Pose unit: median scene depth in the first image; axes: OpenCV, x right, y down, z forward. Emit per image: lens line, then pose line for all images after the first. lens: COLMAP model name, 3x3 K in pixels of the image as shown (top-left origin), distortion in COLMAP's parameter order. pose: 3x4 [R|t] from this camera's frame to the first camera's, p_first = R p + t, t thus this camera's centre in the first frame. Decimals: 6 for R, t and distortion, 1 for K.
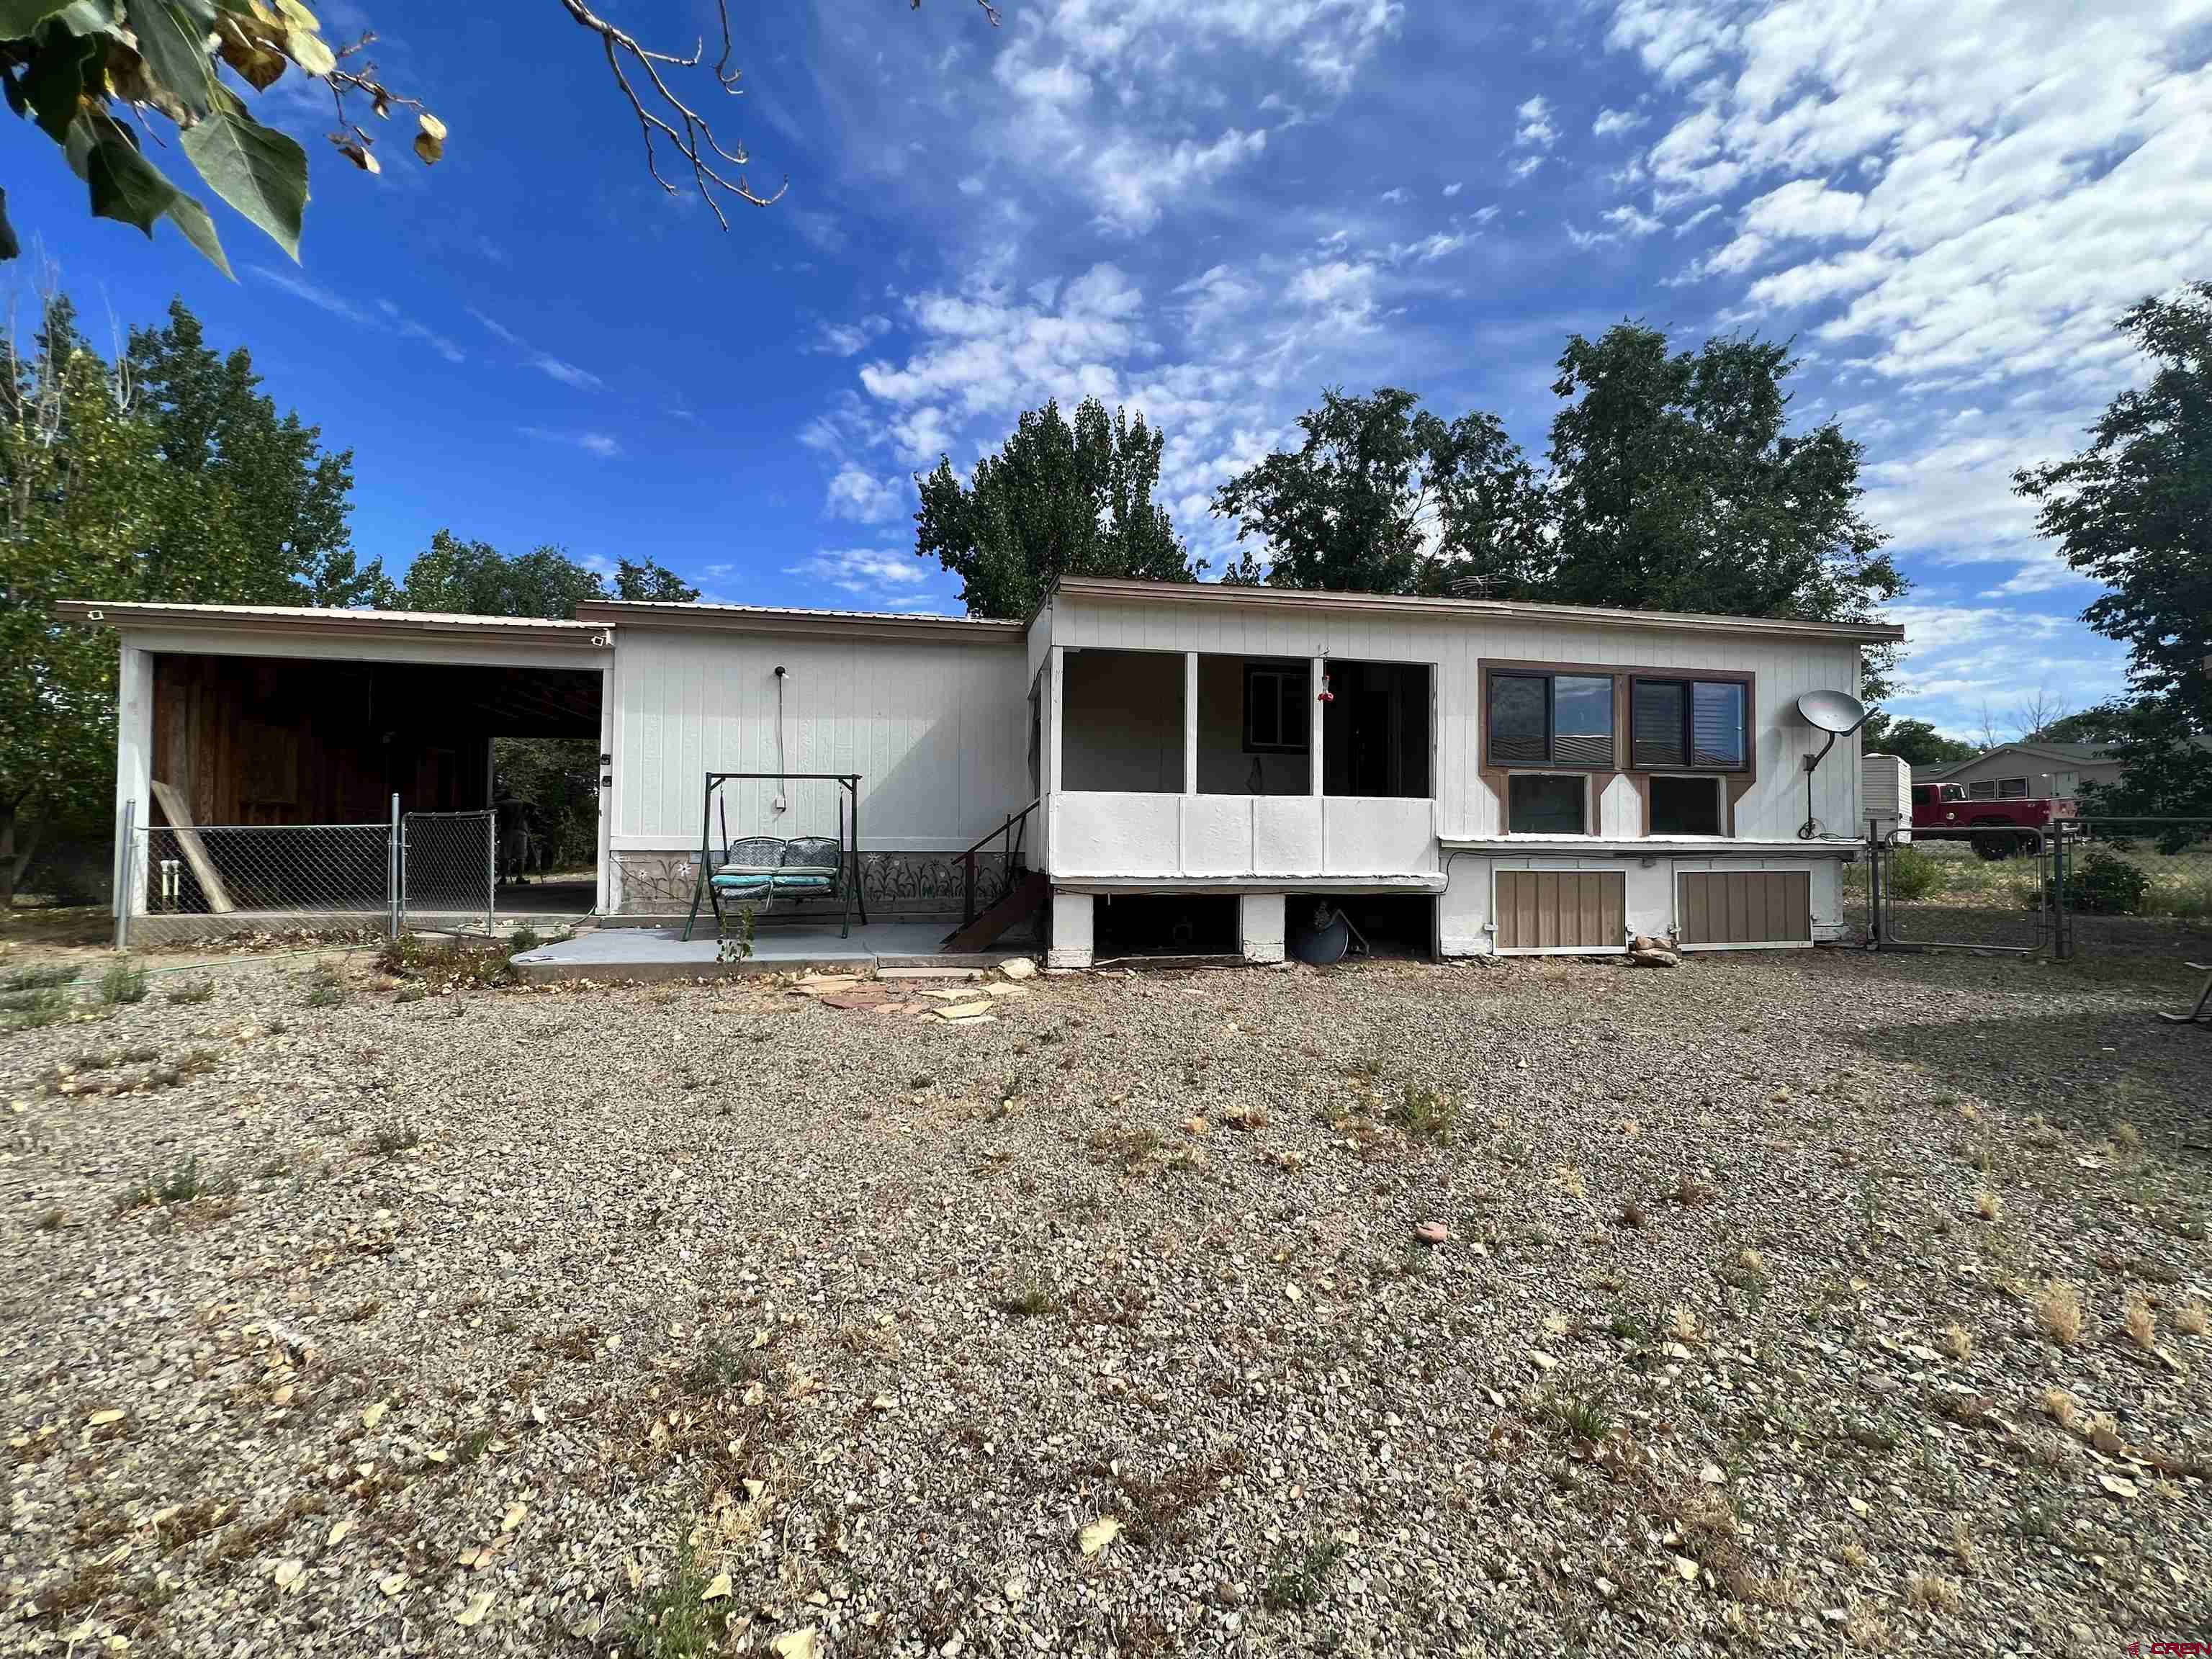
lens RADIAL K [[886.0, 0, 1102.3], [0, 886.0, 822.0], [0, 0, 1]] dist [-0.003168, 0.000297]
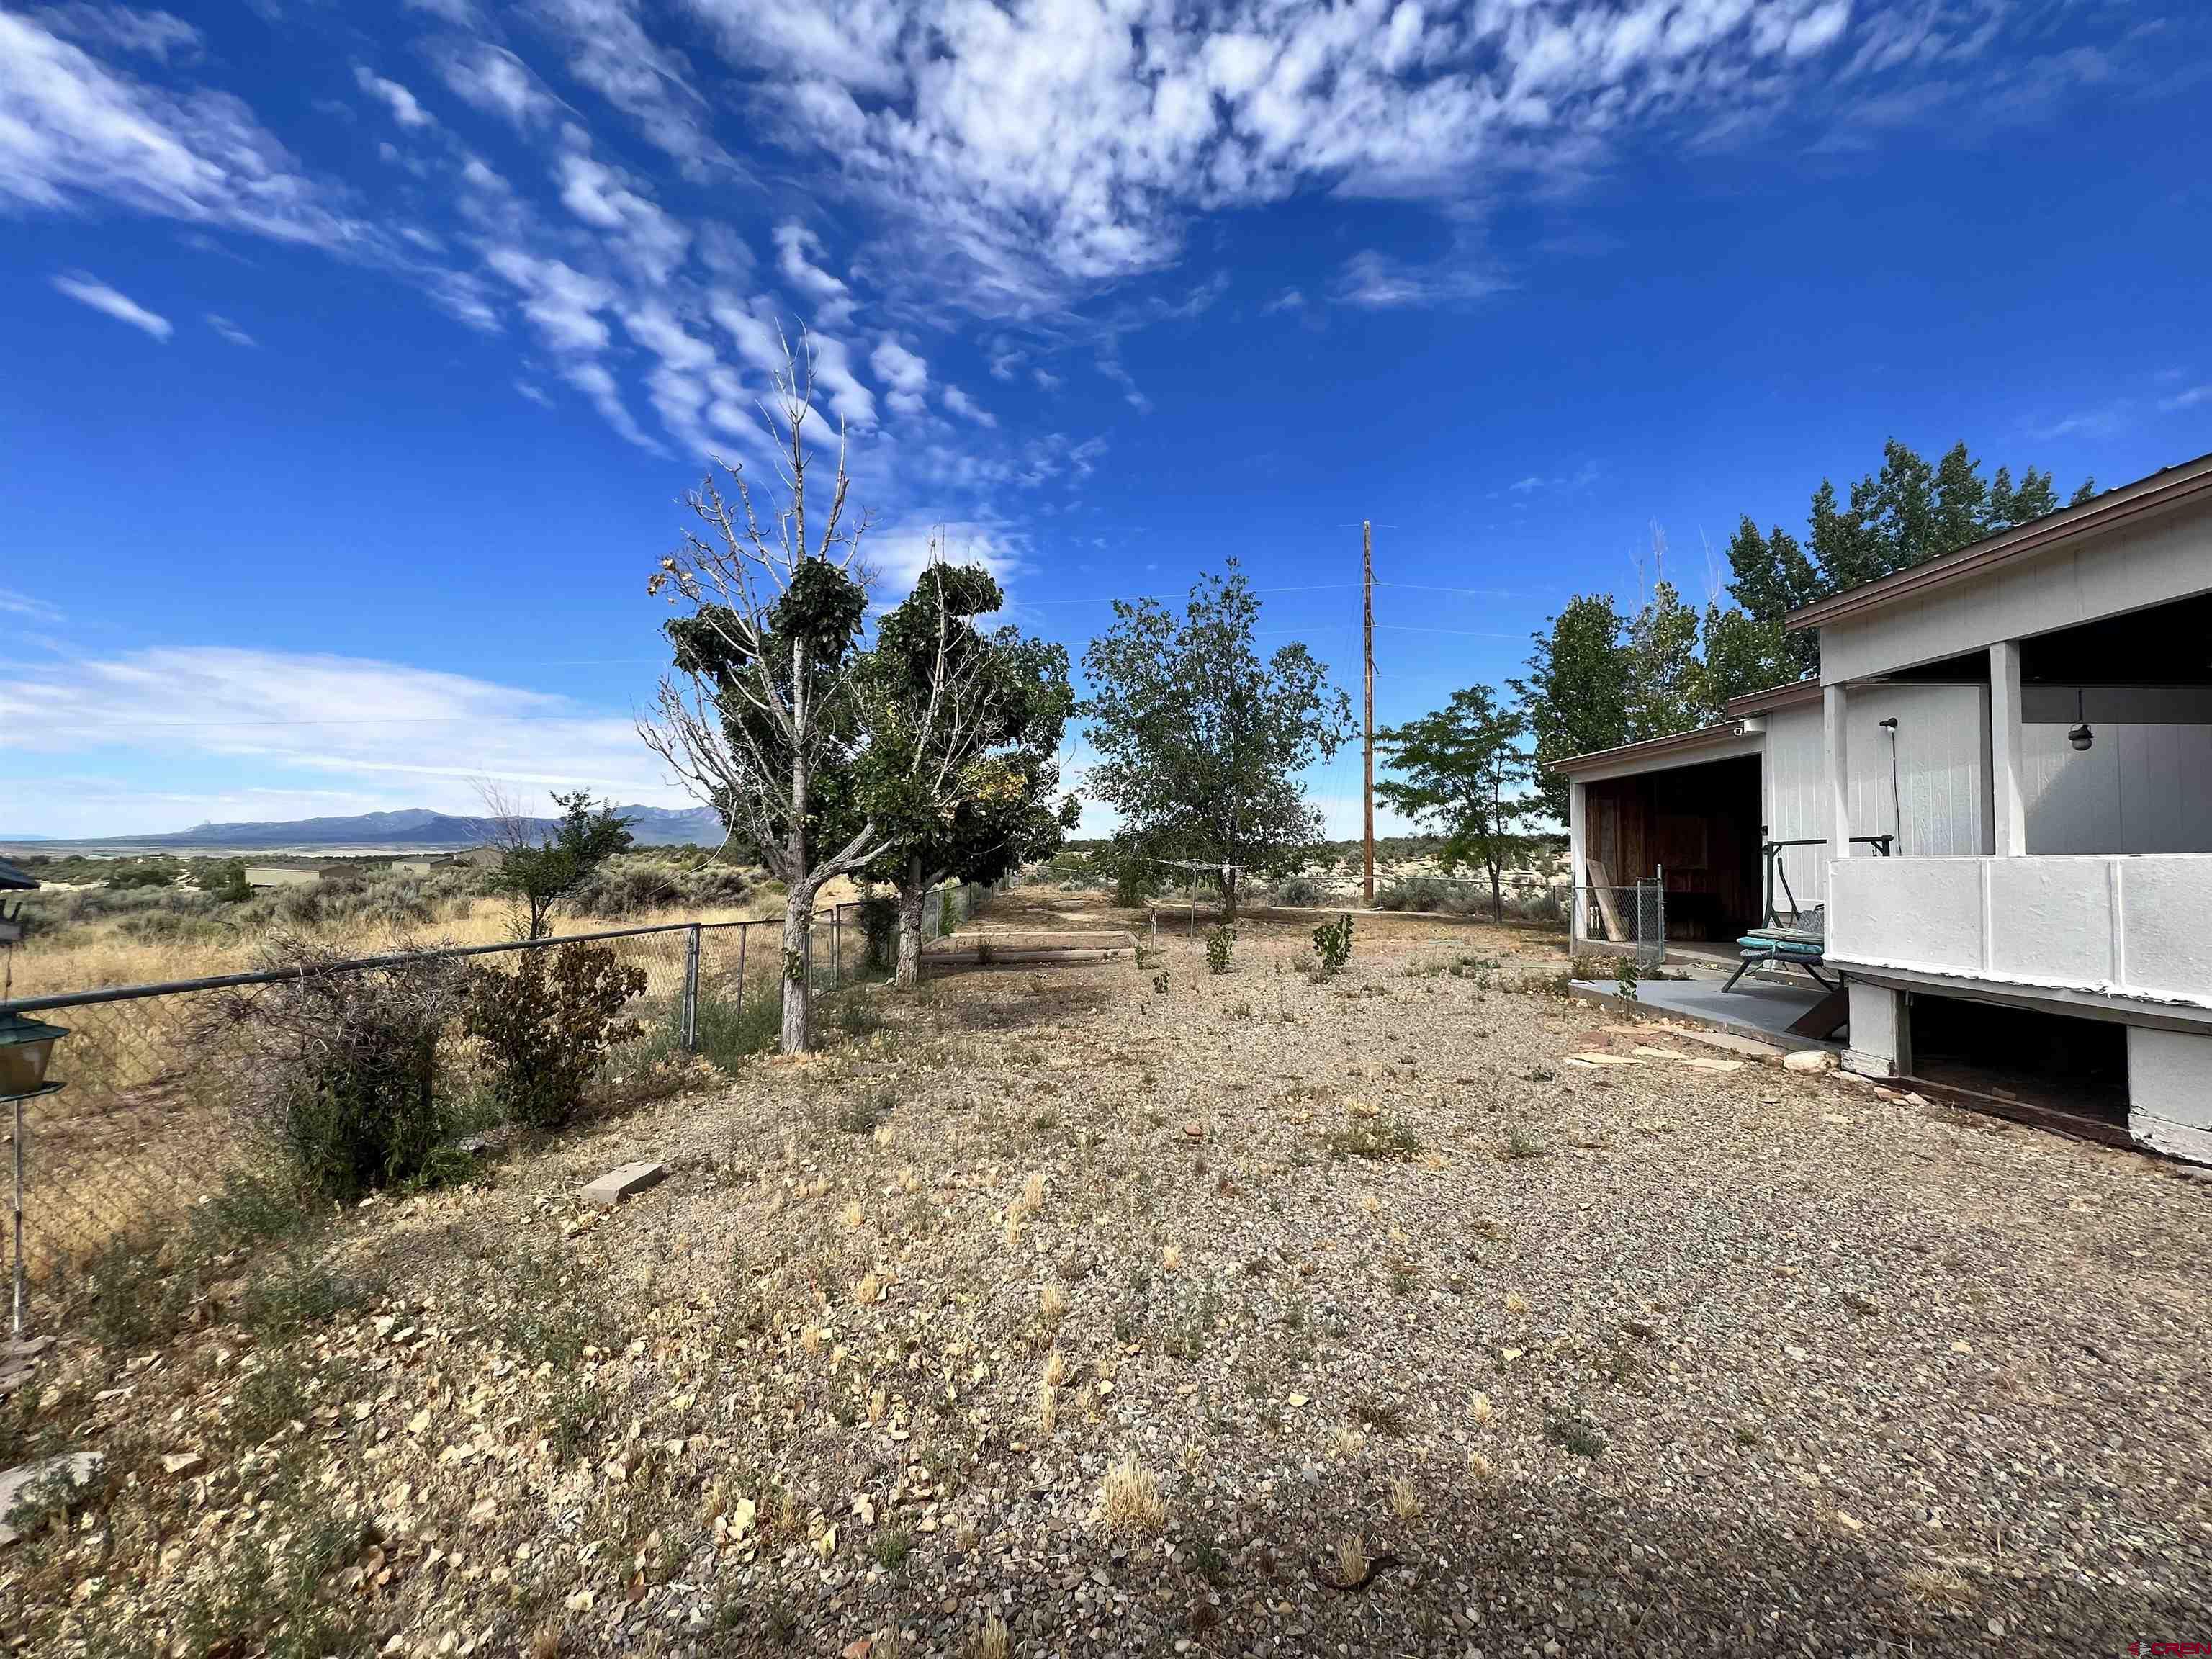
lens RADIAL K [[886.0, 0, 1102.3], [0, 886.0, 822.0], [0, 0, 1]] dist [-0.003168, 0.000297]
pose [[-0.167736, -0.061668, -0.983901, 0.727472], [0.004092, 0.997989, -0.063249, -0.014347], [0.985823, -0.014635, -0.167147, 0.376186]]
